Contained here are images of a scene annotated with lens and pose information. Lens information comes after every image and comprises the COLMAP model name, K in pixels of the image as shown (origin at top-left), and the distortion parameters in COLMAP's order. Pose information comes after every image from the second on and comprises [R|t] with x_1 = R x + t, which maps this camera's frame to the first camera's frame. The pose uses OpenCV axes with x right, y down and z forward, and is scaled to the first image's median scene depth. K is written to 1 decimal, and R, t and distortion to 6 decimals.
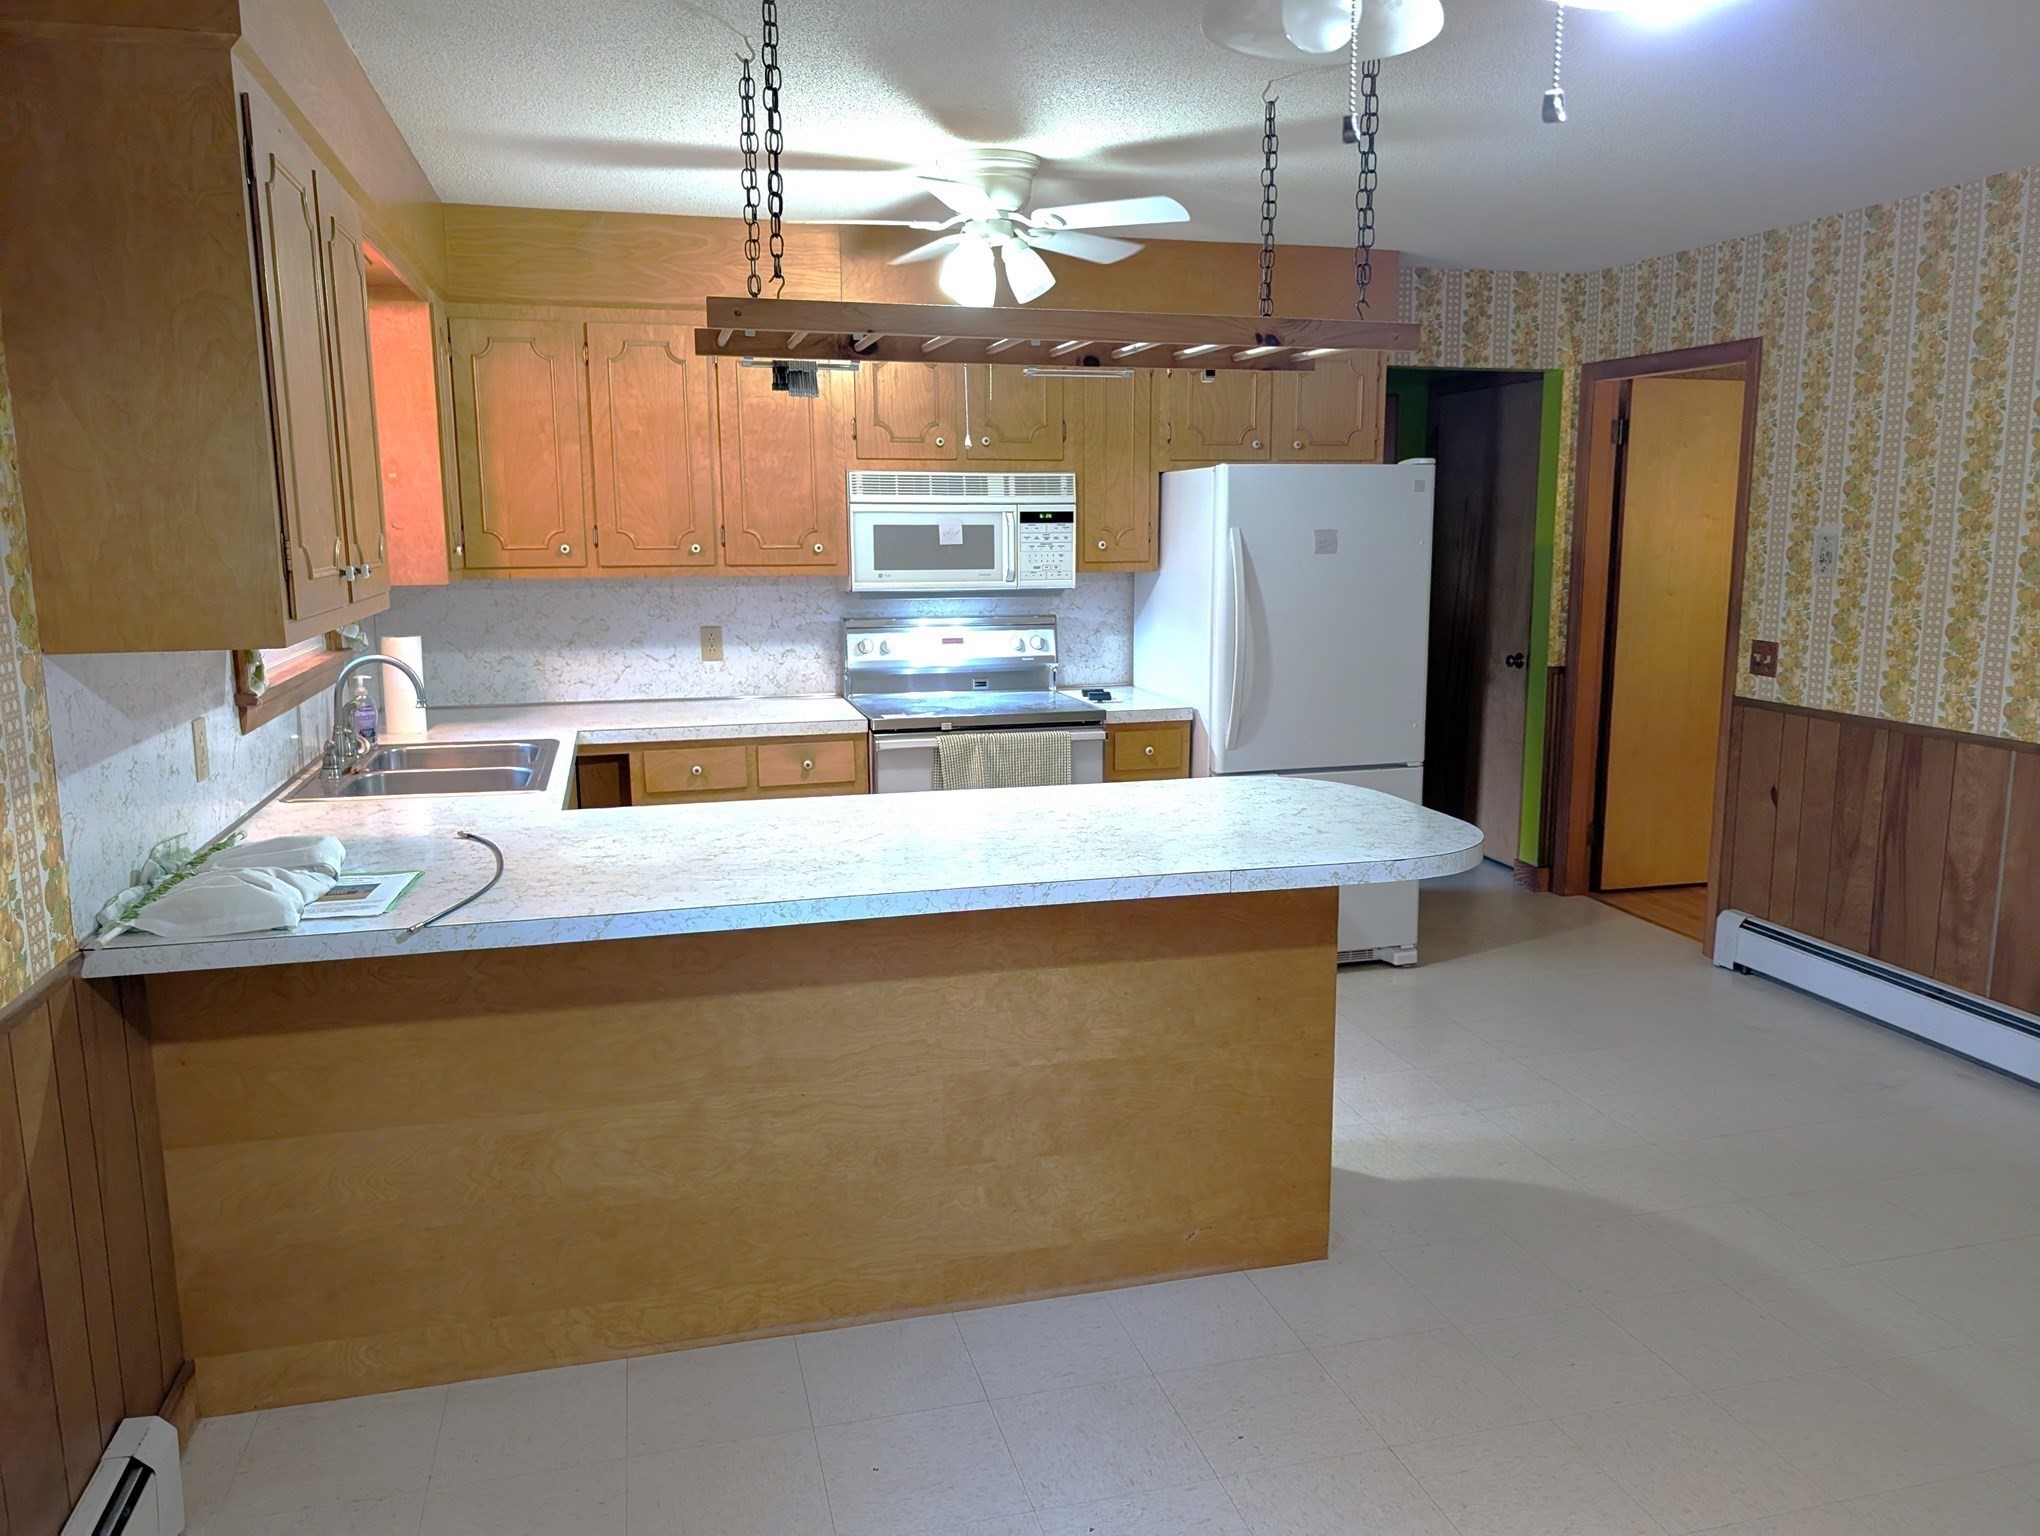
lens RADIAL K [[1463.8, 0, 1017.0], [0, 1463.8, 772.4], [0, 0, 1]] dist [0.028954, -0.030502]
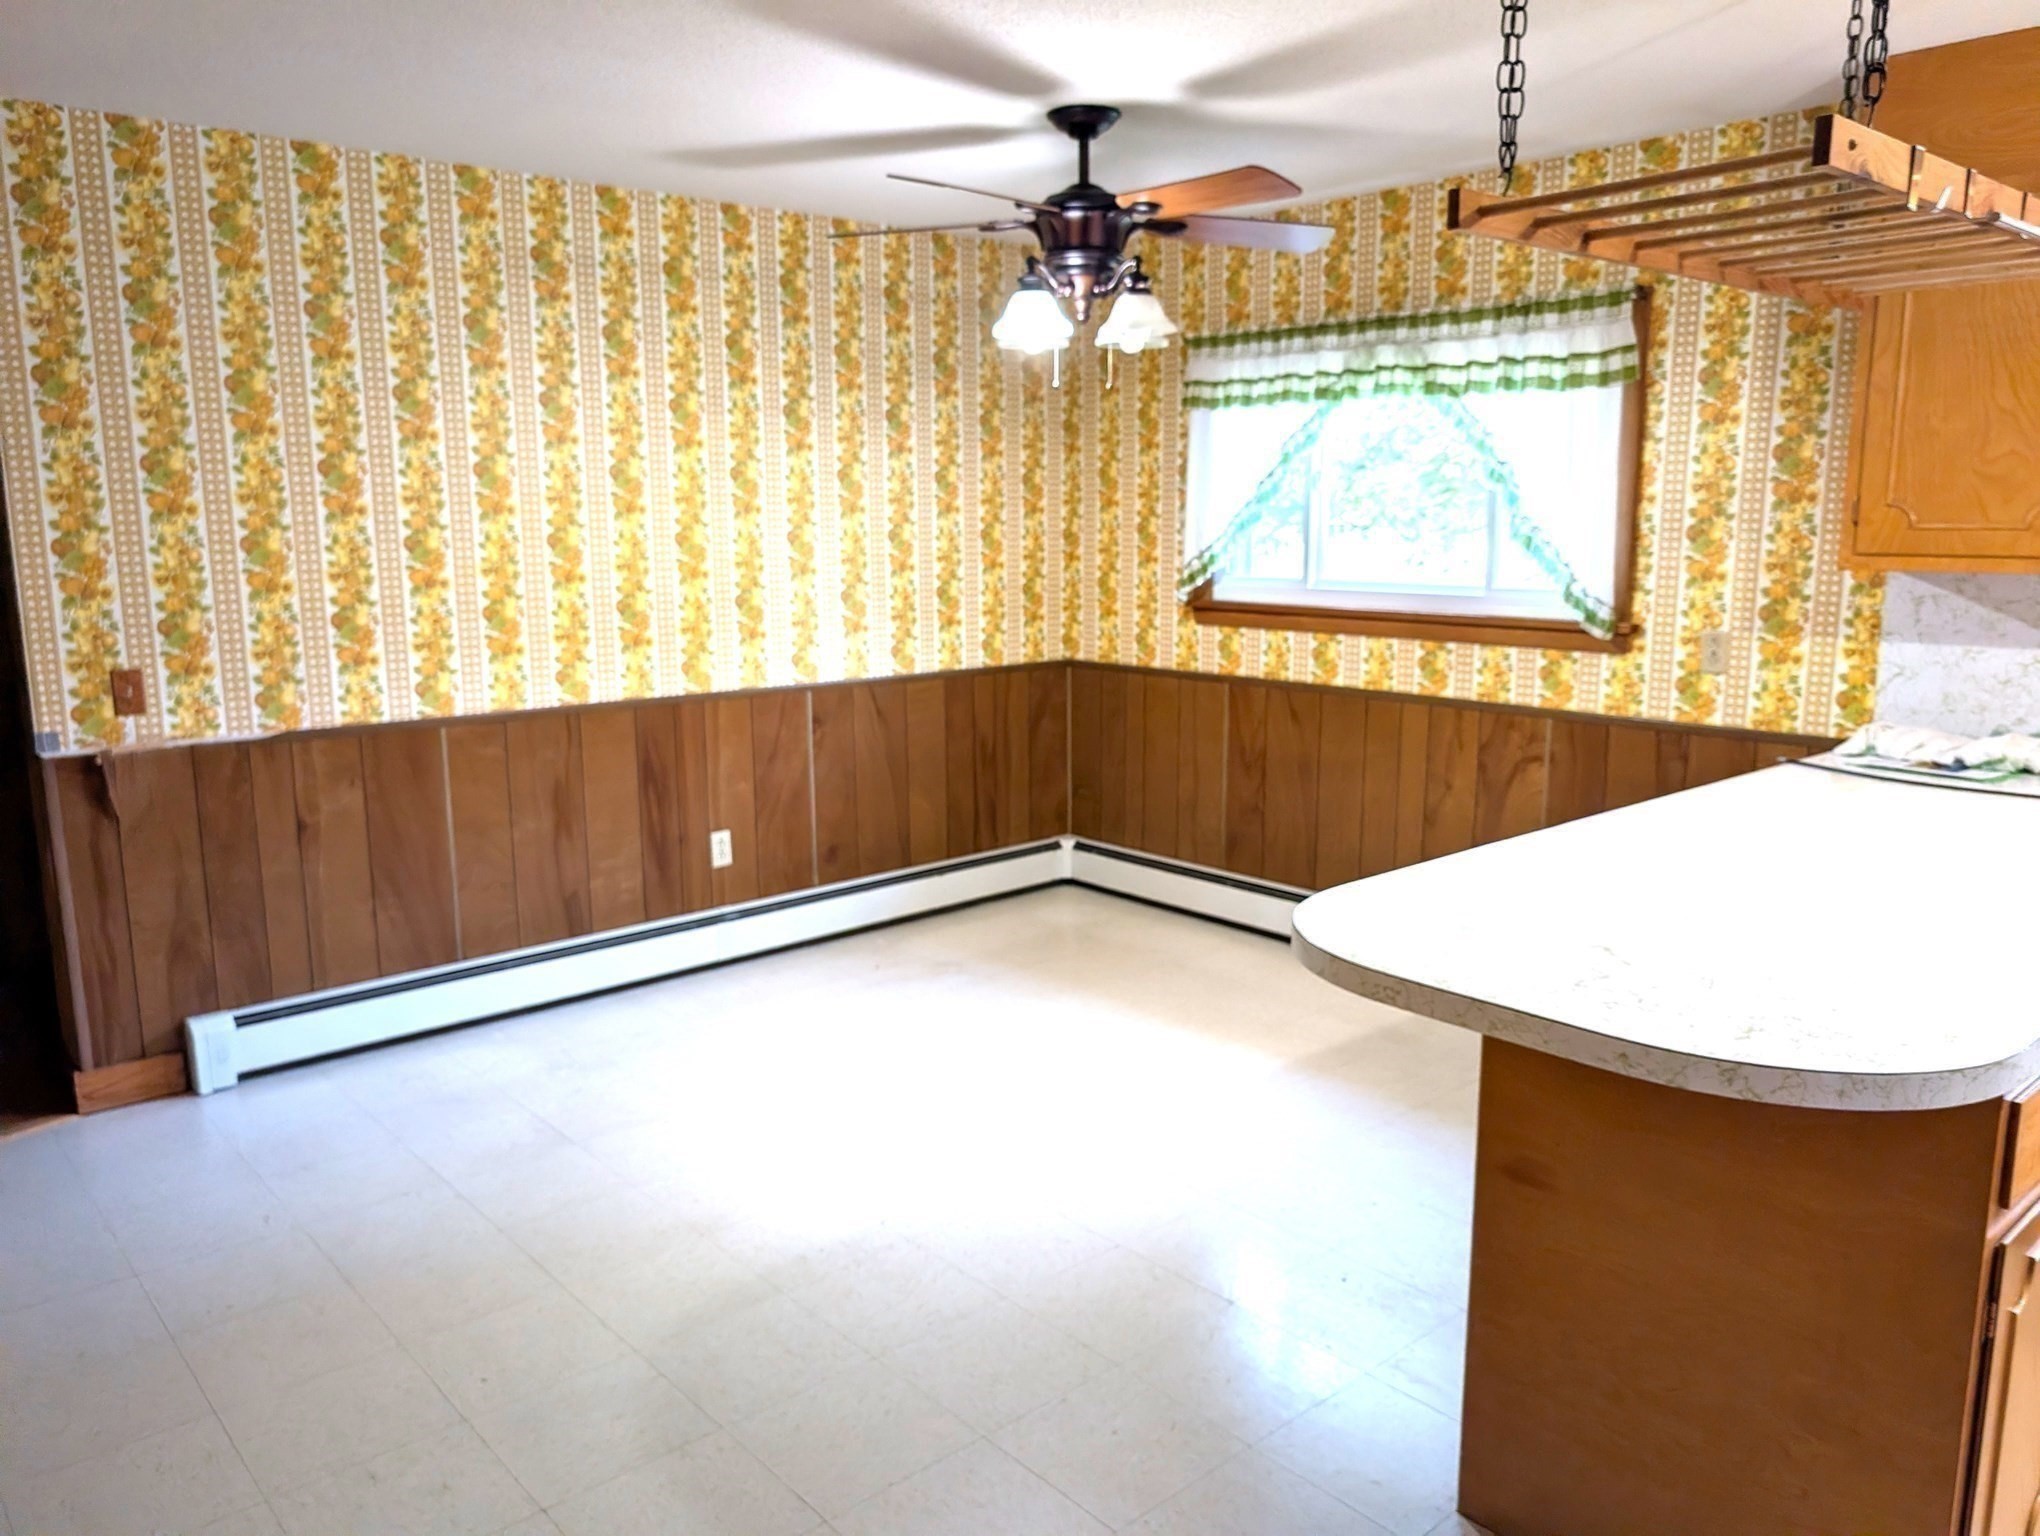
lens RADIAL K [[1427.2, 0, 1020.0], [0, 1427.2, 768.0], [0, 0, 1]] dist [-0.005762, -0.002894]
pose [[-0.888844, 0.090968, -0.449089, 0.442384], [-0.069024, 0.942329, 0.327493, -0.144450], [0.452981, 0.322089, -0.831304, 0.862750]]
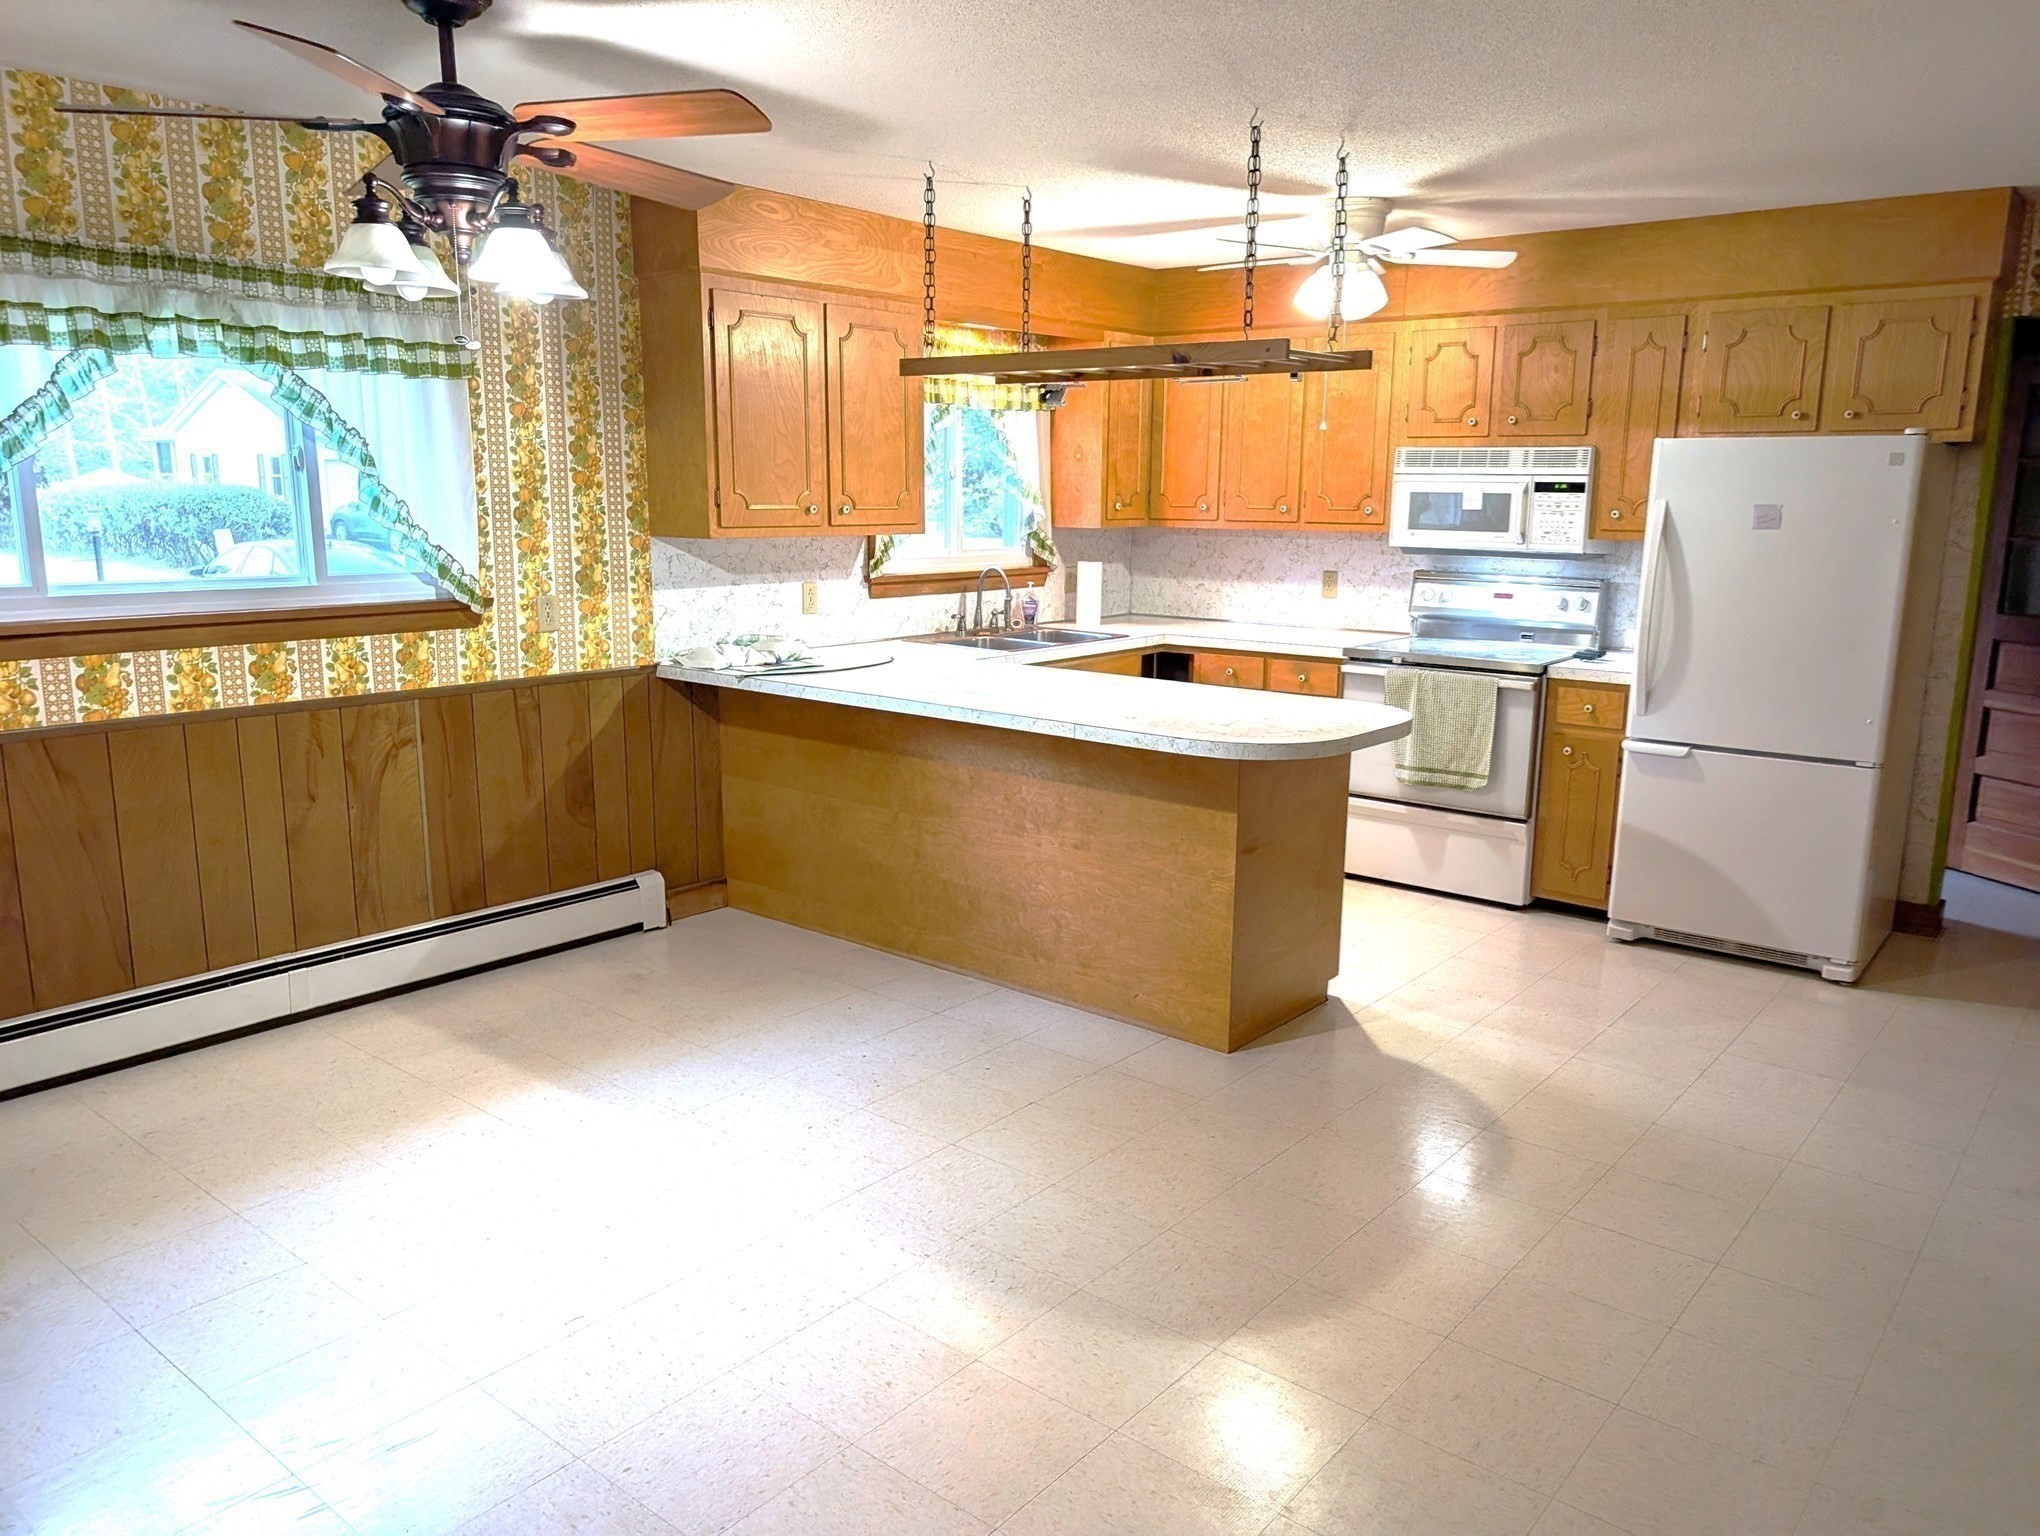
lens RADIAL K [[1463.8, 0, 1017.0], [0, 1463.8, 772.4], [0, 0, 1]] dist [0.028954, -0.030502]
pose [[0.578266, 0.165821, -0.798819, 0.712673], [-0.150057, 0.984040, 0.095643, -0.008584], [0.801929, 0.064561, 0.593920, 0.035238]]
